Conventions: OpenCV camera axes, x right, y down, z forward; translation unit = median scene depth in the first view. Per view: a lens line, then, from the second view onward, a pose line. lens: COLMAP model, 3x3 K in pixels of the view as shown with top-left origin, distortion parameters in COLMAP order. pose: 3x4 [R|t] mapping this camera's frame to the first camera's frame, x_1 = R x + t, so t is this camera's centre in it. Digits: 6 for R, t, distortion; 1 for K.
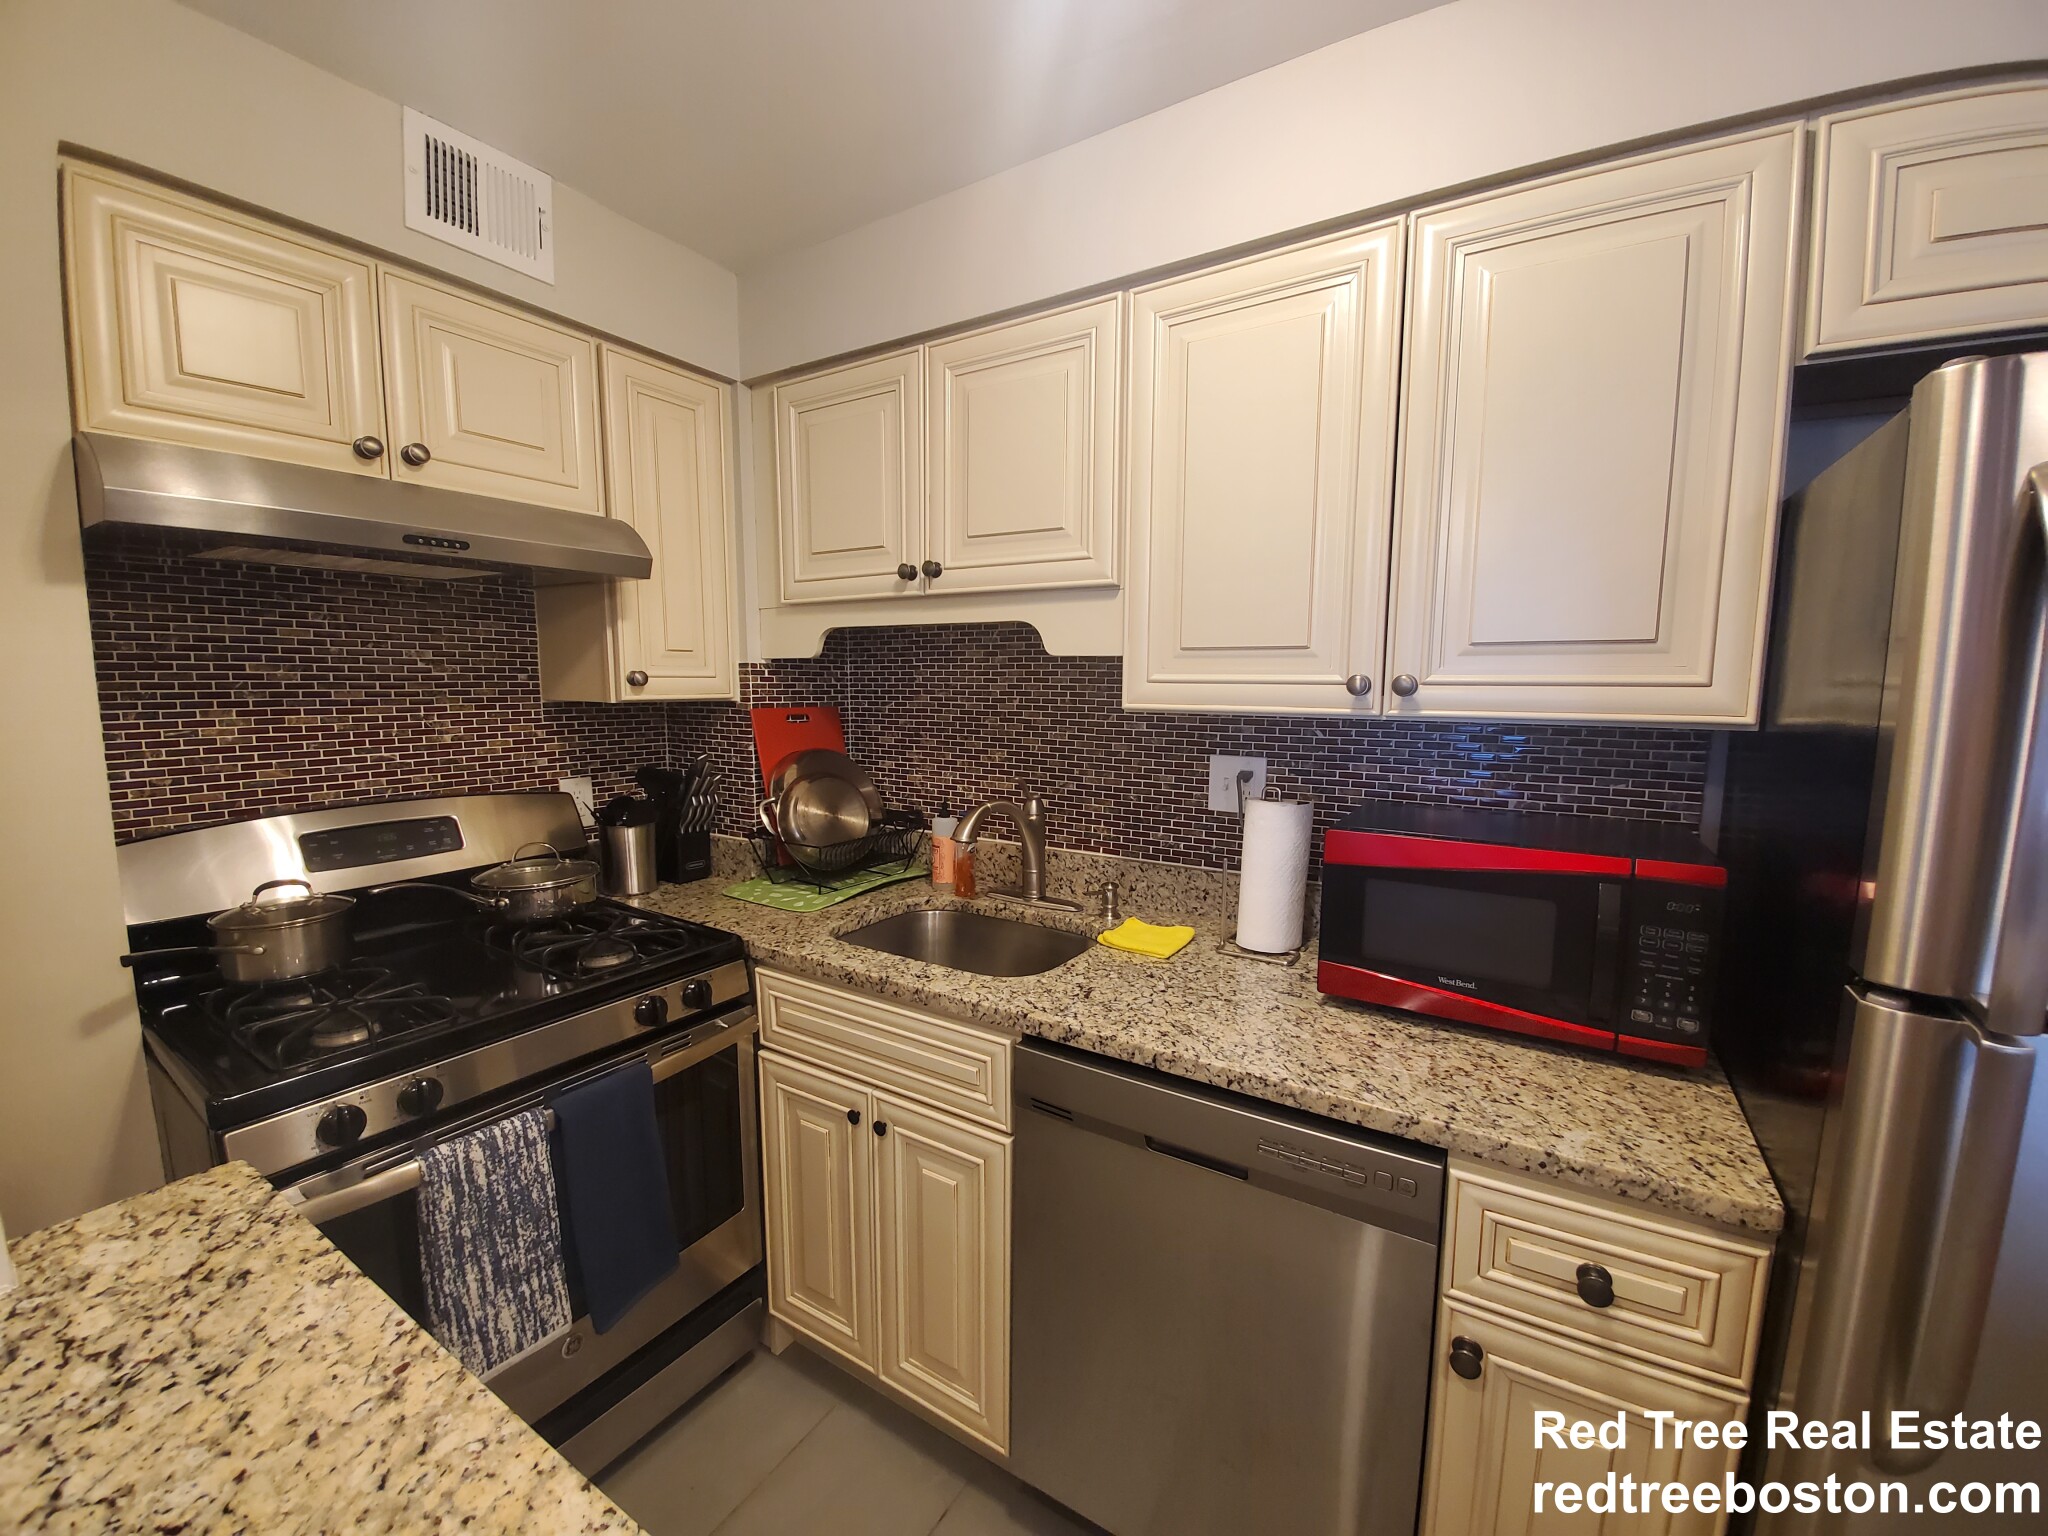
lens RADIAL K [[815.0, 0, 1033.9], [0, 815.0, 777.8], [0, 0, 1]] dist [-0.008948, -0.000209]
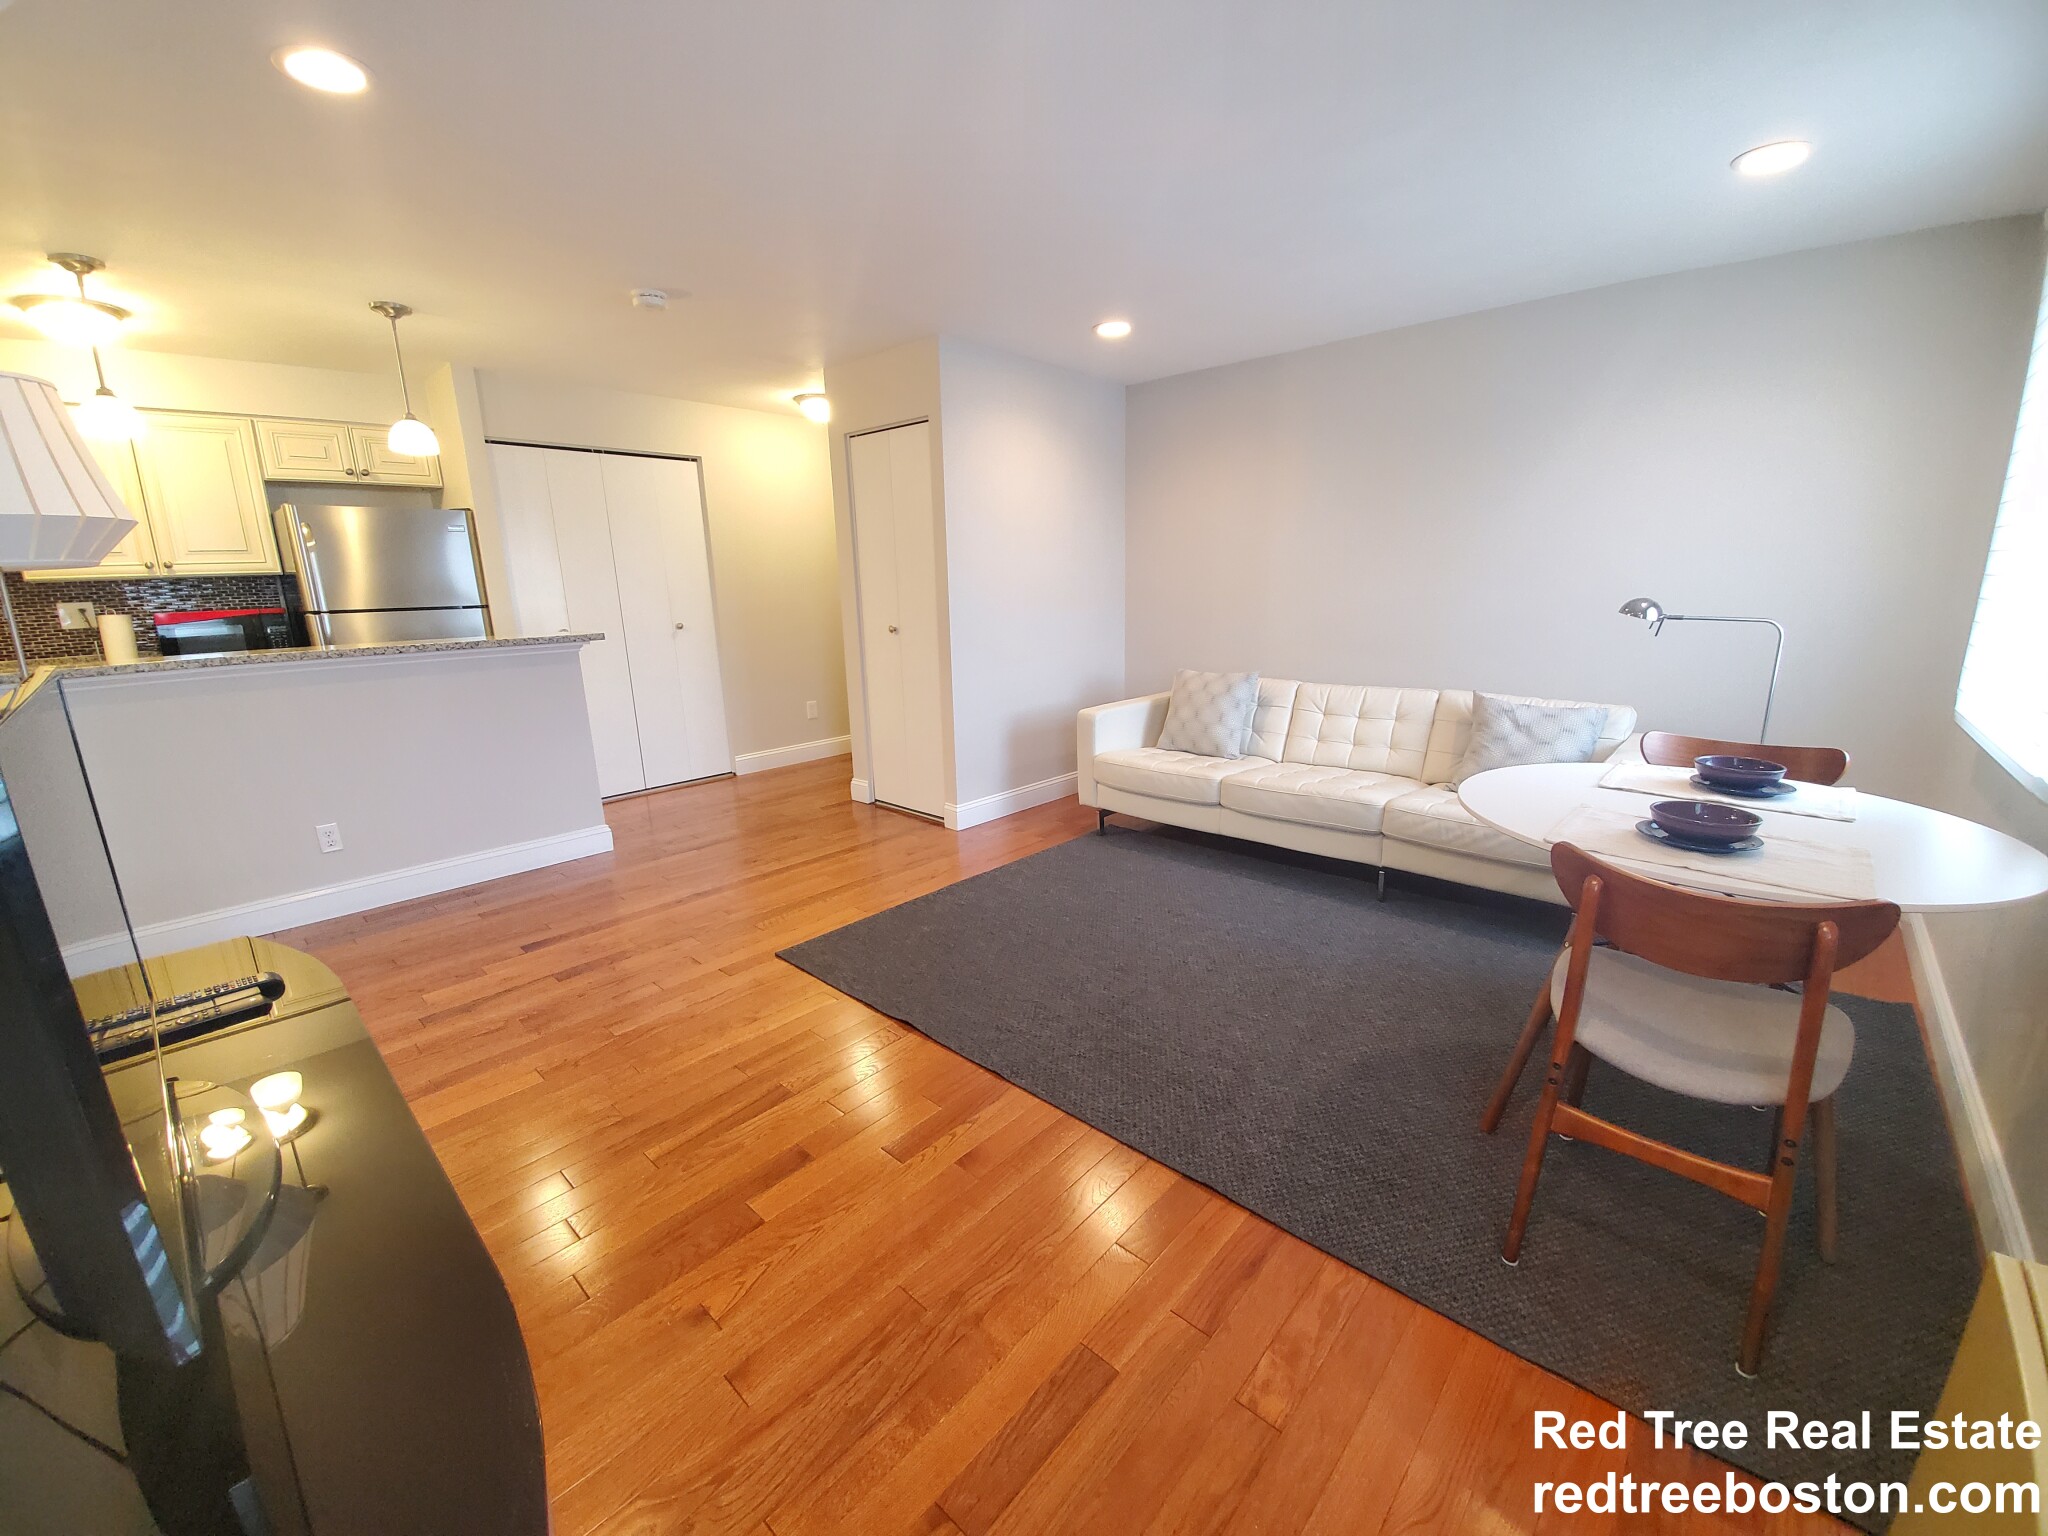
lens RADIAL K [[833.8, 0, 1024.0], [0, 833.8, 768.0], [0, 0, 1]] dist [-0.032704, -0.000049]
pose [[0.174955, -0.241398, 0.954525, -1.961808], [0.144269, 0.965299, 0.217679, 0.415602], [-0.973949, 0.099625, 0.203711, -2.565401]]
